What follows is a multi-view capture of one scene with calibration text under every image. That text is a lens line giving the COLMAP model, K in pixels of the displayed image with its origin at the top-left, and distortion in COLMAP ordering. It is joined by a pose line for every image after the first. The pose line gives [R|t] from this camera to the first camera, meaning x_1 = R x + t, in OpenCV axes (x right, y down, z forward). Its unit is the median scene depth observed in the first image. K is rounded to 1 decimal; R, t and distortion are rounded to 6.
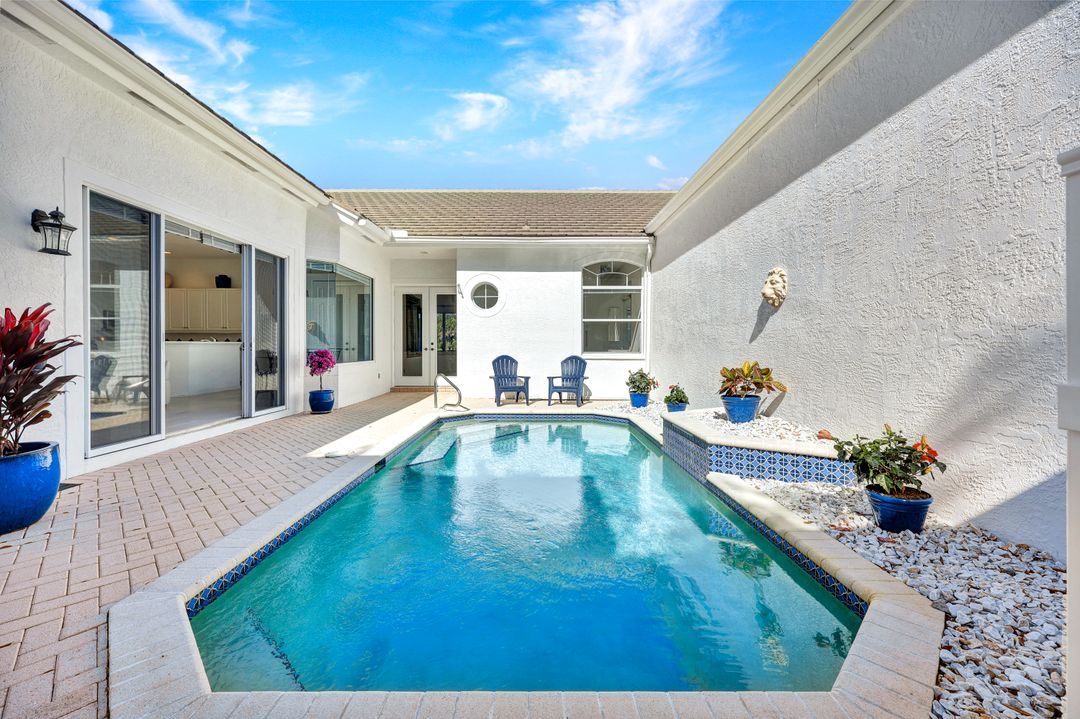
lens RADIAL K [[434.4, 0, 540.4], [0, 434.4, 357.3], [0, 0, 1]] dist [-0.001811, -0.000230]
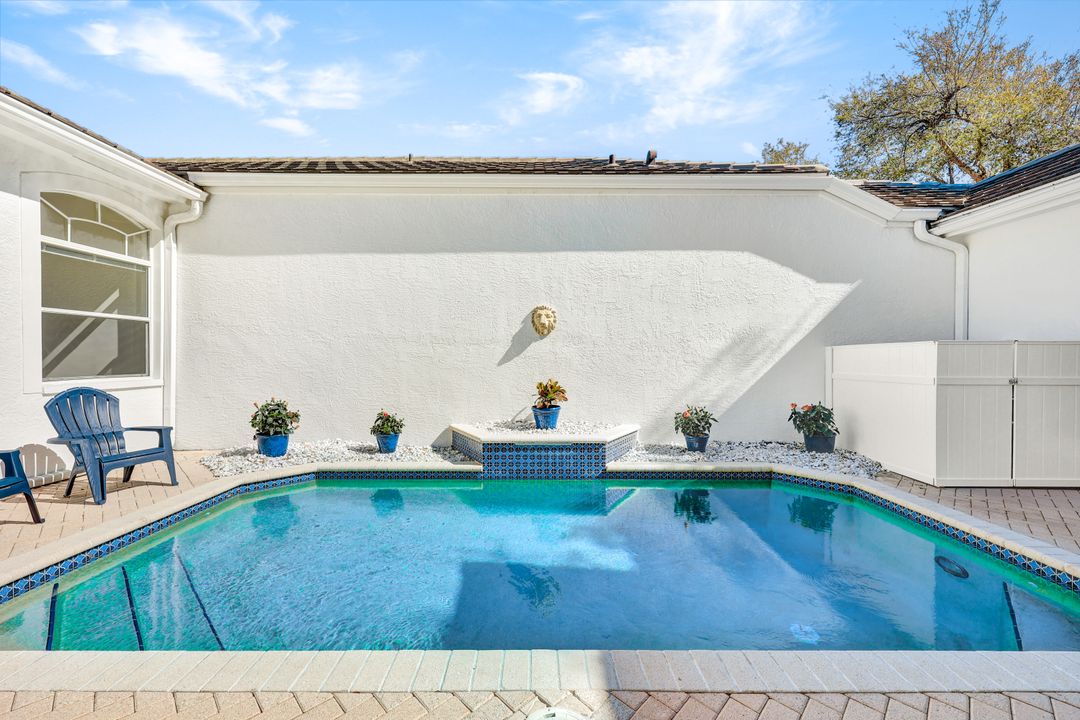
lens RADIAL K [[423.0, 0, 543.5], [0, 423.0, 360.6], [0, 0, 1]] dist [0.002109, 0.000205]
pose [[0.011479, -0.016851, 0.999792, -0.385235], [0.018769, 0.999685, 0.016633, -0.031564], [-0.999758, 0.018575, 0.011791, 0.521776]]
